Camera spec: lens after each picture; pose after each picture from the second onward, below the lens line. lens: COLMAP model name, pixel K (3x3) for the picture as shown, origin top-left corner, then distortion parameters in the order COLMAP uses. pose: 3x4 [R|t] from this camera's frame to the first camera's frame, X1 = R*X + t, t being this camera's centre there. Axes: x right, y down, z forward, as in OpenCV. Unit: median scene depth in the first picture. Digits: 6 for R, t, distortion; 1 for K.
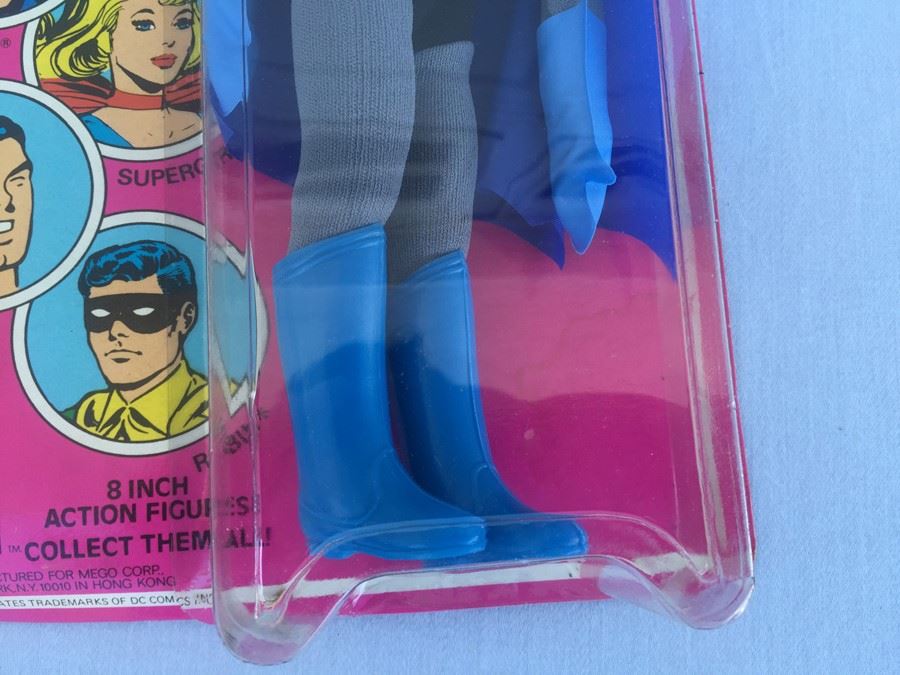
lens RADIAL K [[845.6, 0, 450.0], [0, 845.6, 337.5], [0, 0, 1]] dist [0.081873, -0.205524]
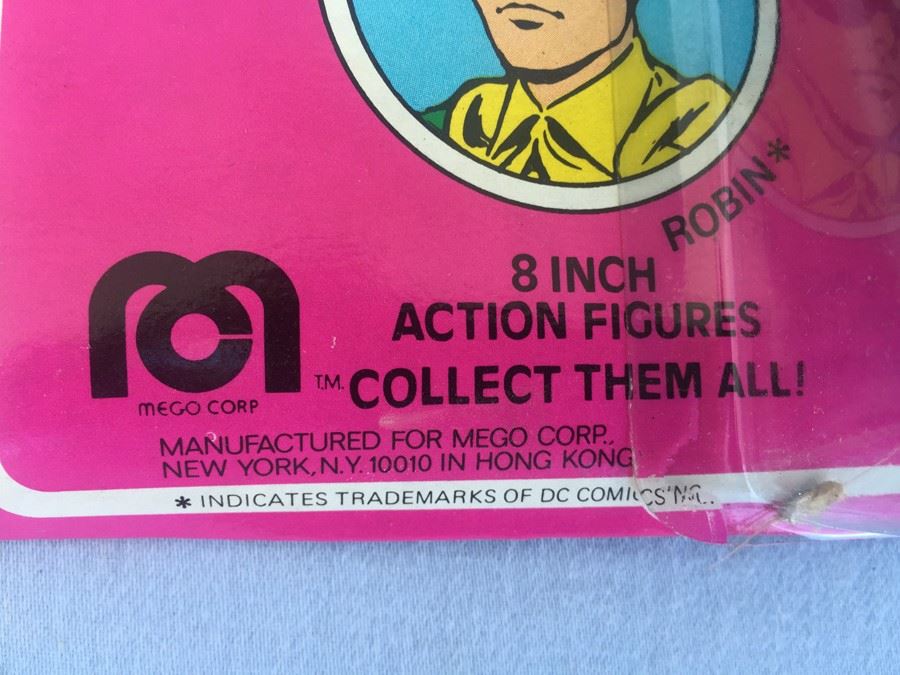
lens RADIAL K [[845.6, 0, 450.0], [0, 845.6, 337.5], [0, 0, 1]] dist [0.081873, -0.205524]
pose [[0.994242, 0.035925, 0.100957, -0.483072], [-0.038096, 0.999081, 0.019656, 0.207058], [-0.100158, -0.023389, 0.994697, 0.505316]]
